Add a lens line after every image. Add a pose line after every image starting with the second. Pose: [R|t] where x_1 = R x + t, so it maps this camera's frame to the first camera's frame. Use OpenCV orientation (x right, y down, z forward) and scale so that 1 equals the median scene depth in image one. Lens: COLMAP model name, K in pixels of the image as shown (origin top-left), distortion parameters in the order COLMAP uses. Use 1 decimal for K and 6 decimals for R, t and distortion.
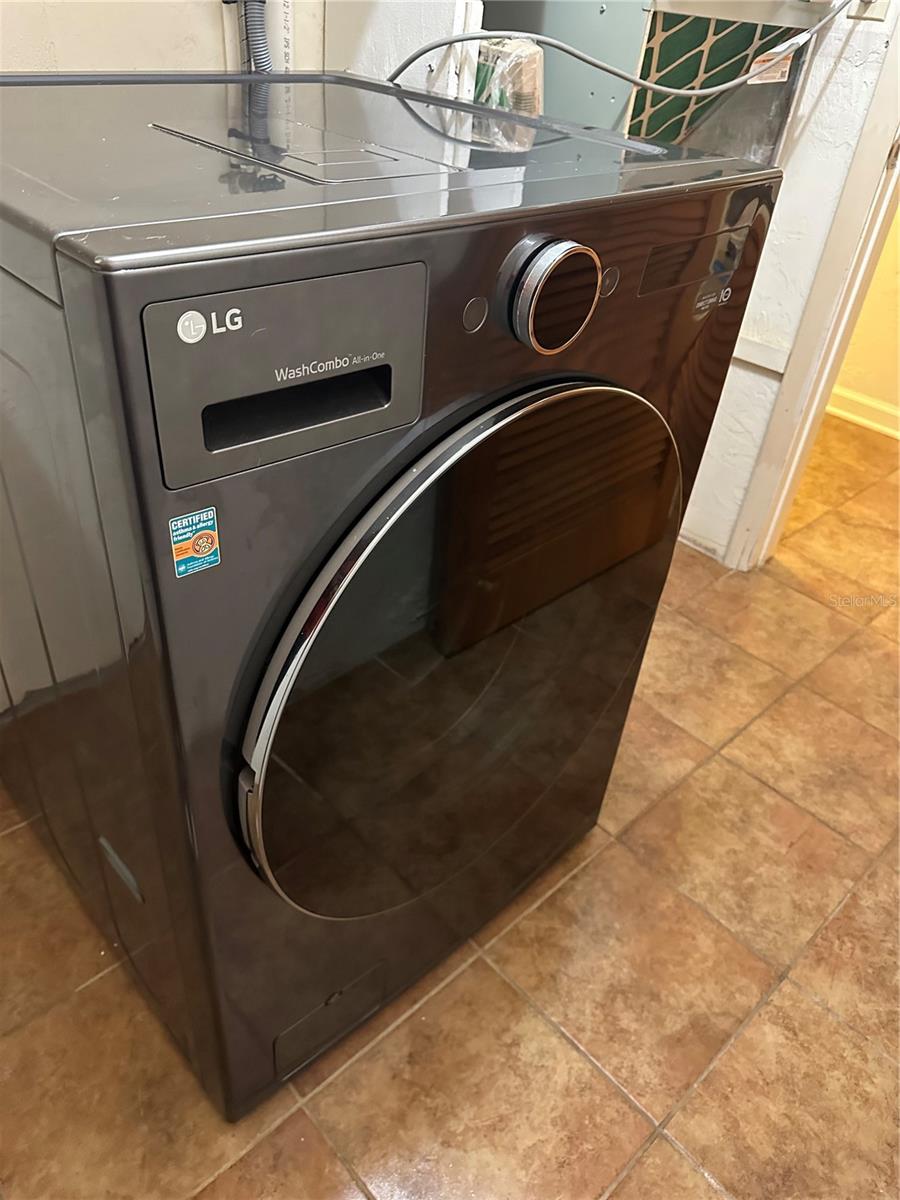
lens RADIAL K [[863.8, 0, 450.0], [0, 863.8, 600.0], [0, 0, 1]] dist [-0.002892, -0.003520]
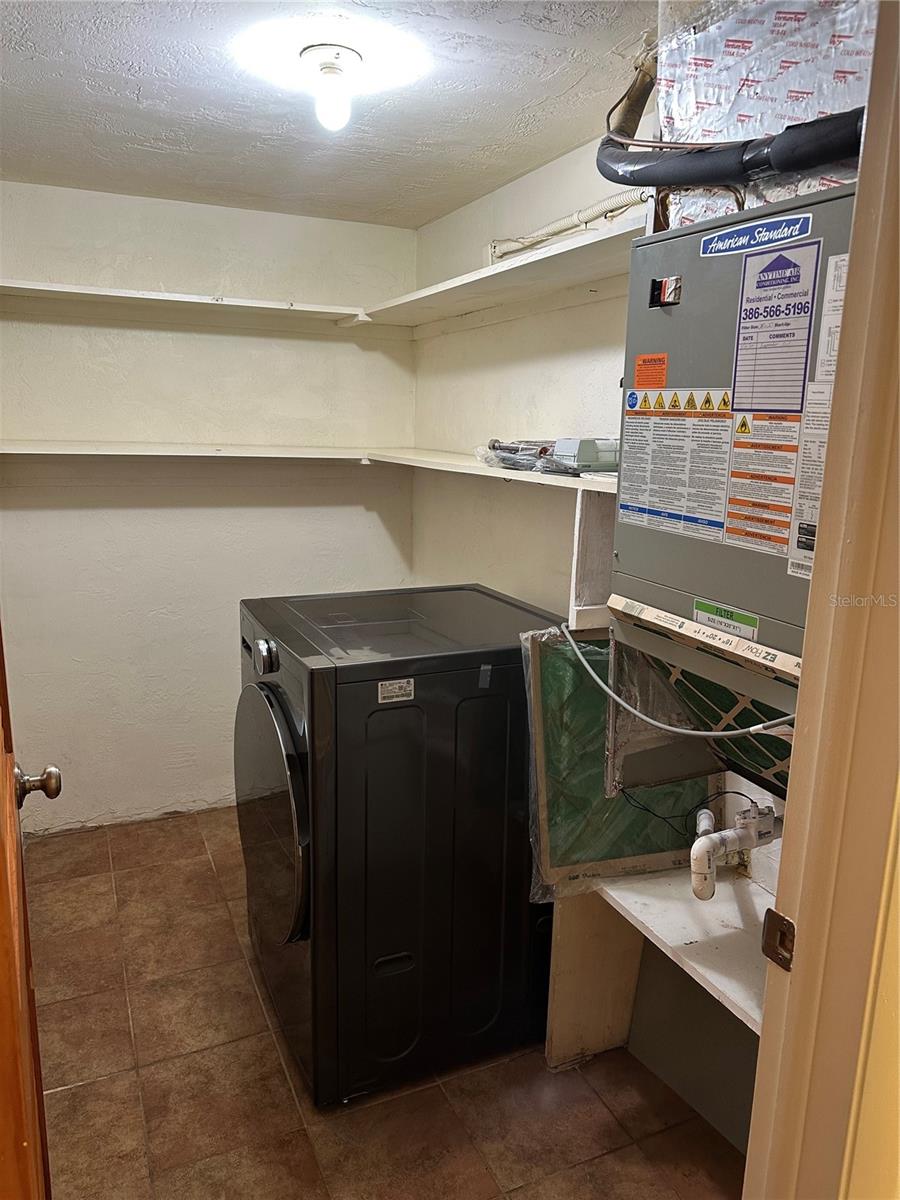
lens RADIAL K [[863.8, 0, 450.0], [0, 863.8, 600.0], [0, 0, 1]] dist [-0.002892, -0.003520]
pose [[-0.321890, 0.106050, -0.940819, 1.483364], [-0.603860, 0.742354, 0.290282, -0.964276], [0.729205, 0.661562, -0.174917, 1.021690]]
